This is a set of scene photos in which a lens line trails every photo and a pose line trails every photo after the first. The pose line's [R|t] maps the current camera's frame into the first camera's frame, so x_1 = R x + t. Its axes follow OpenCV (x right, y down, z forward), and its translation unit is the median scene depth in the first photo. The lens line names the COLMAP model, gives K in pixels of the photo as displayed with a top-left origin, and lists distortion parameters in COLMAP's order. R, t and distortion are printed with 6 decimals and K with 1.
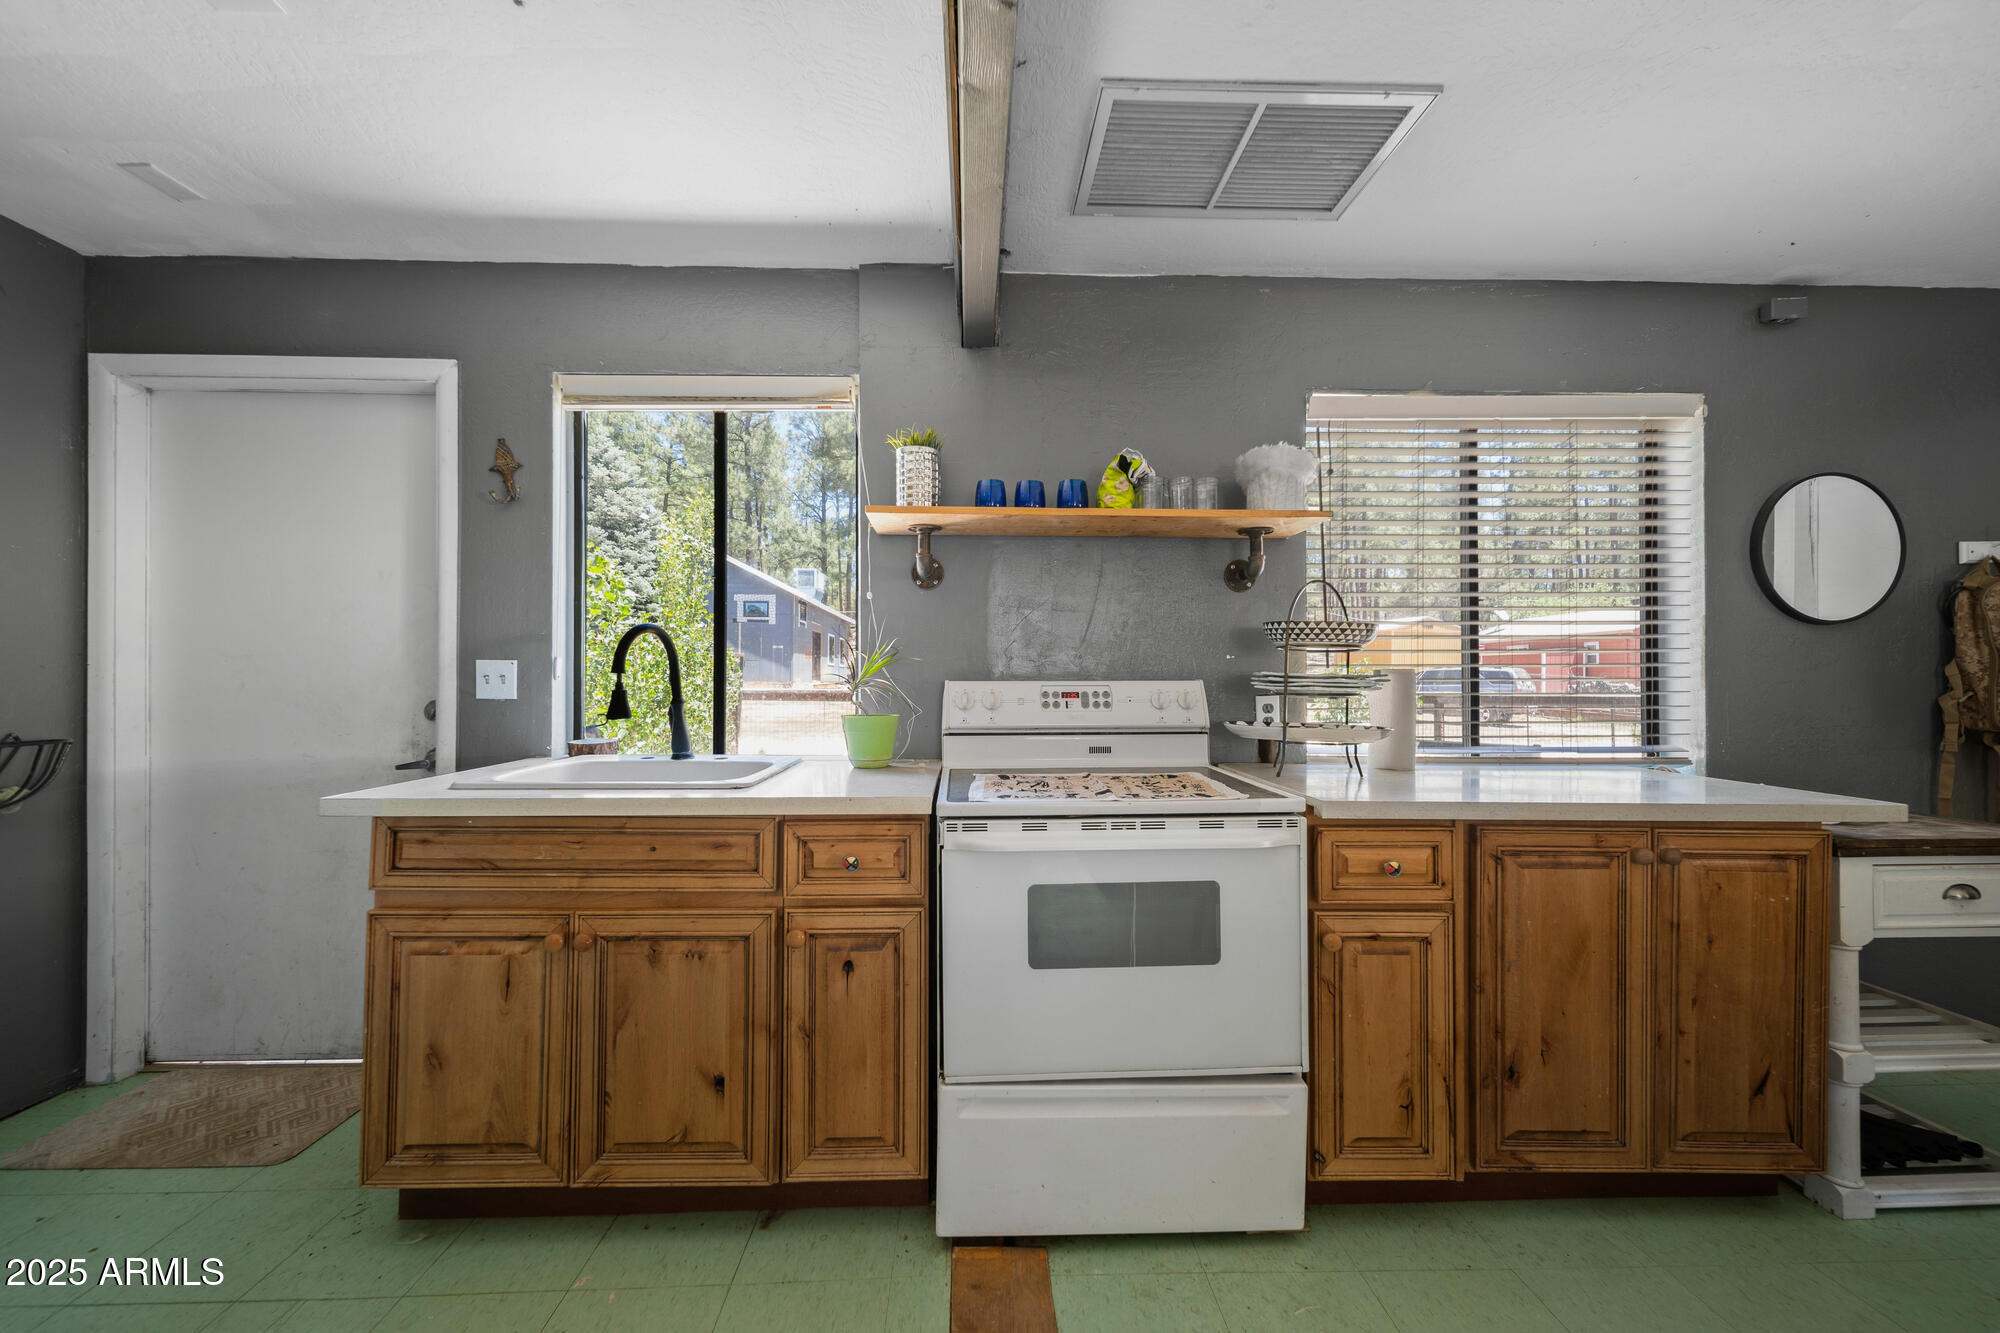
lens RADIAL K [[726.1, 0, 991.0], [0, 726.1, 678.8], [0, 0, 1]] dist [0.014140, -0.004341]
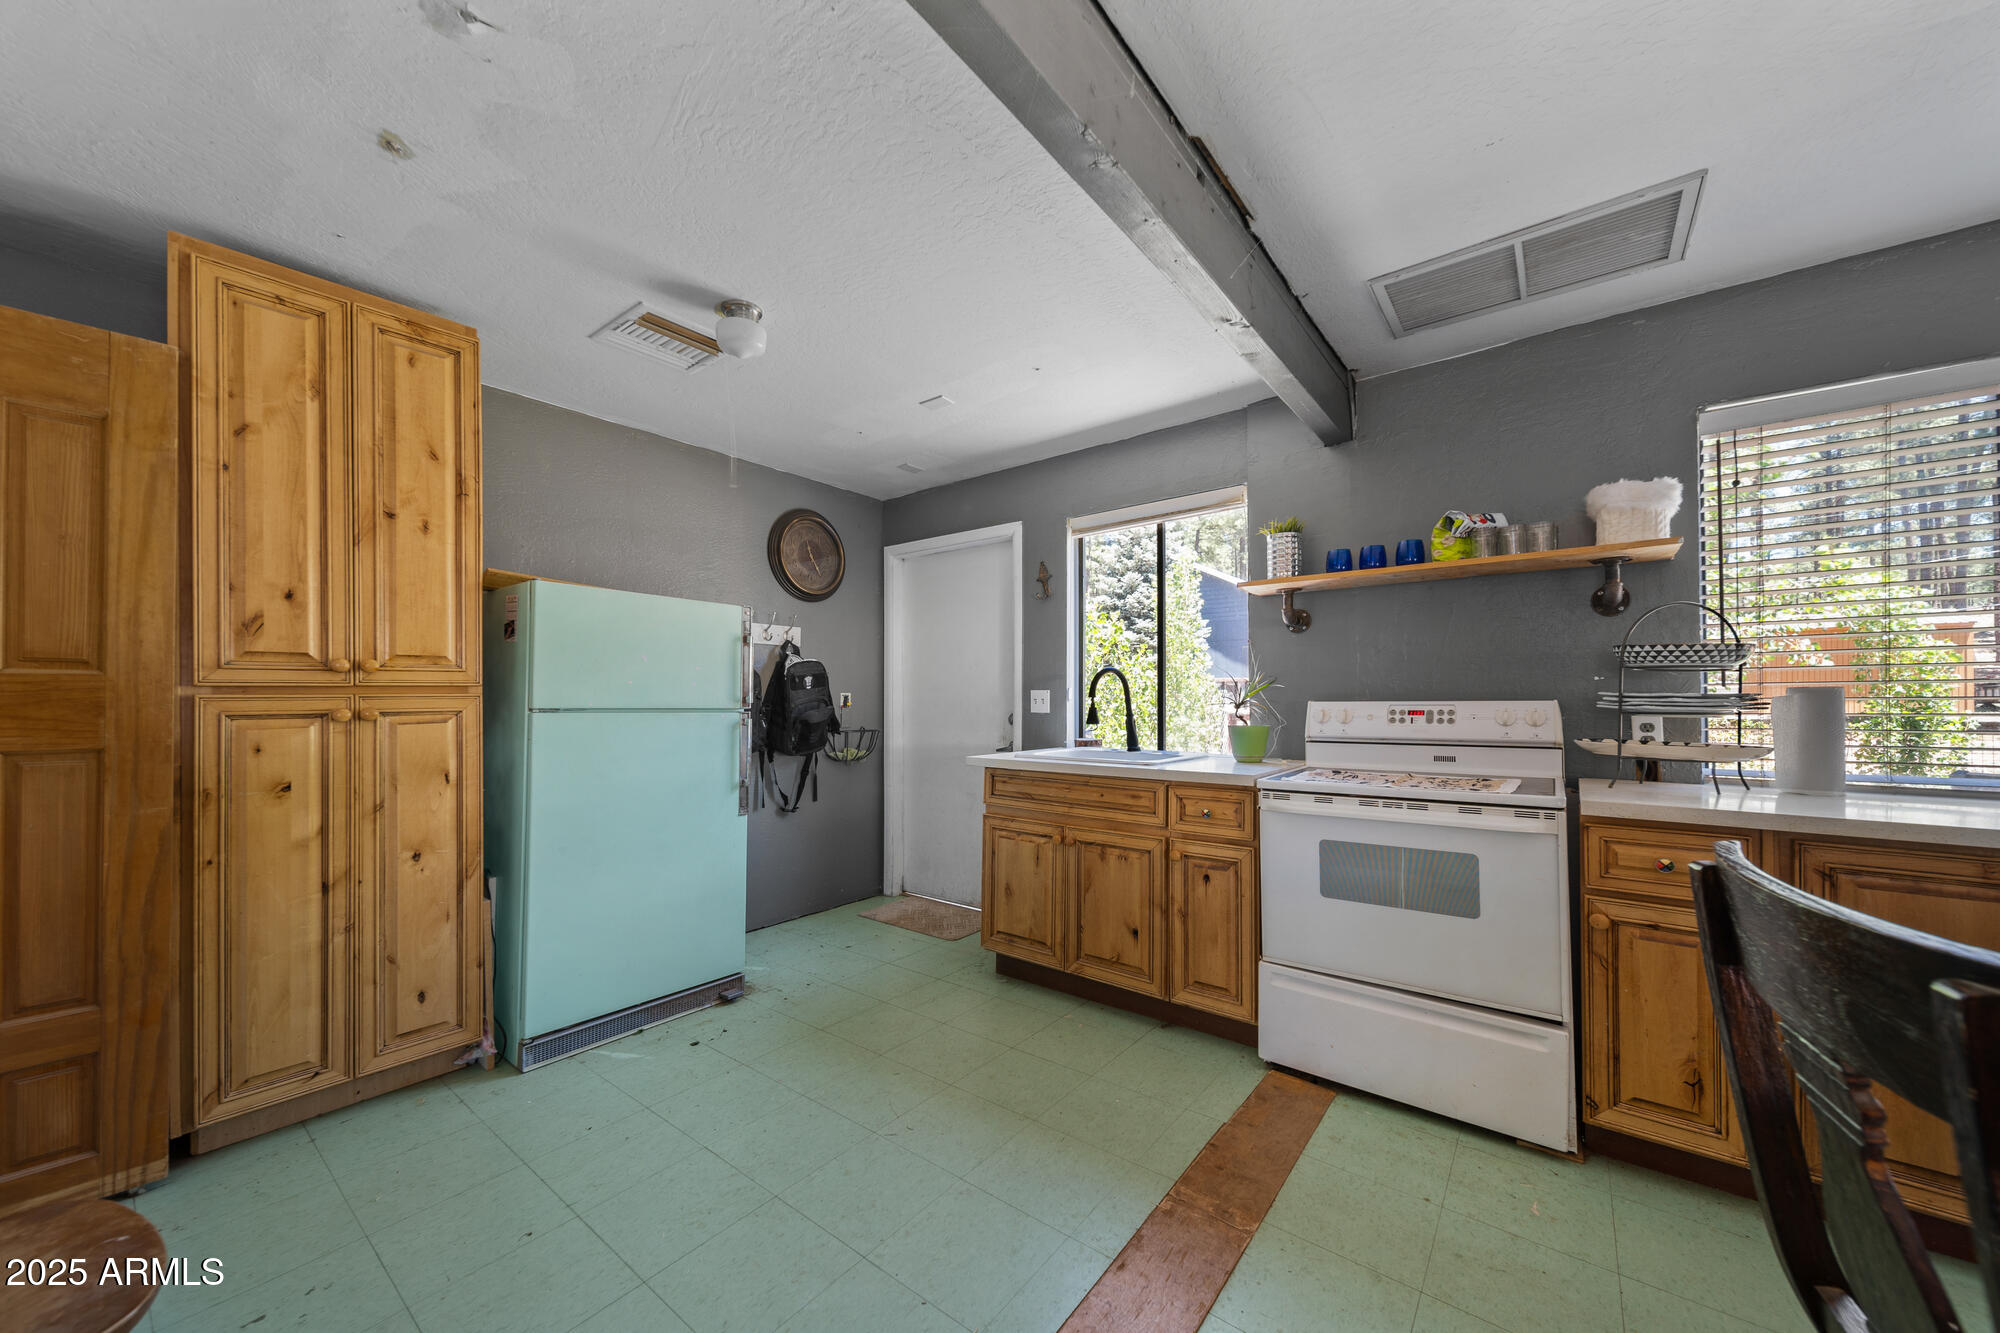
lens RADIAL K [[726.1, 0, 991.0], [0, 726.1, 678.8], [0, 0, 1]] dist [0.014140, -0.004341]
pose [[0.763026, -0.023277, -0.645948, 0.485853], [0.002657, 0.999456, -0.032878, 0.005024], [0.646362, 0.023370, 0.762673, -0.543529]]
